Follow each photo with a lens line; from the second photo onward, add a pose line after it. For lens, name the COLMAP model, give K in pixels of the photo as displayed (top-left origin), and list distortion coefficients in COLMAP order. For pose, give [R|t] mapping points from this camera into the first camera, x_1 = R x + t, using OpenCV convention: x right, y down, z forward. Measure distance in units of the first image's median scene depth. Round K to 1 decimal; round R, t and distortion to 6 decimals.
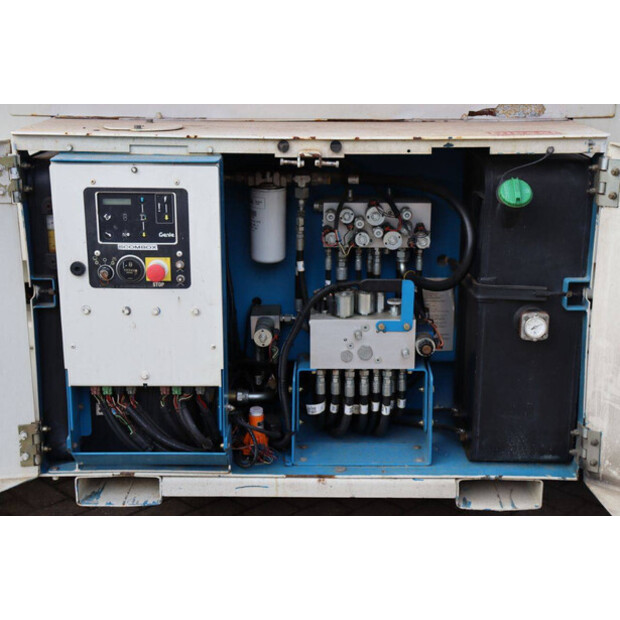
lens RADIAL K [[991.1, 0, 310.2], [0, 991.1, 307.2], [0, 0, 1]] dist [0.145805, 0.000000]
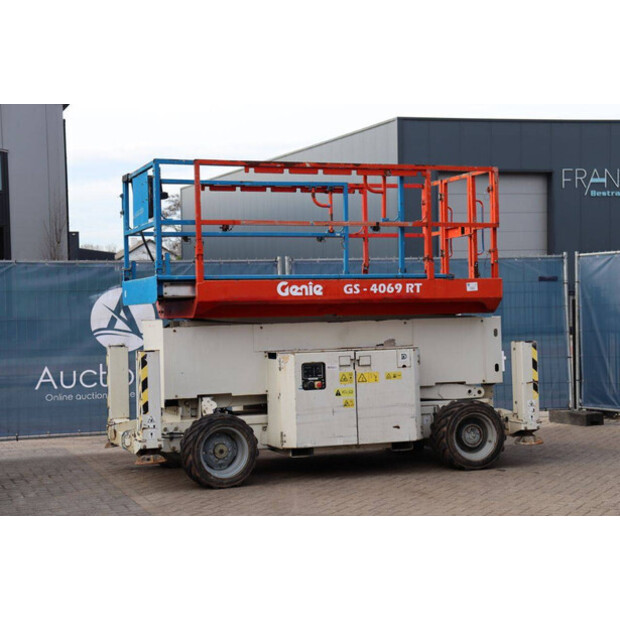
lens RADIAL K [[1245.5, 0, 312.5], [0, 1245.5, 306.4], [0, 0, 1]] dist [0.304539, 0.000000]
pose [[0.942780, -0.029849, 0.332077, -1.785306], [0.120857, 0.958842, -0.256934, 0.919819], [-0.310740, 0.282366, 0.907585, -3.503695]]
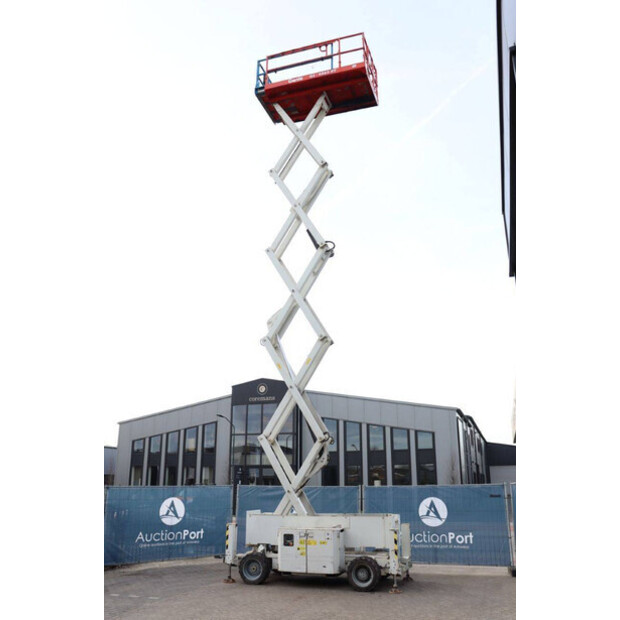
lens RADIAL K [[529.6, 0, 306.4], [0, 529.6, 311.0], [0, 0, 1]] dist [-0.126894, 0.076418]
pose [[0.945509, -0.109049, -0.306790, 1.672871], [-0.091218, 0.815793, -0.571104, 0.920653], [0.312556, 0.567970, 0.761393, -3.790617]]
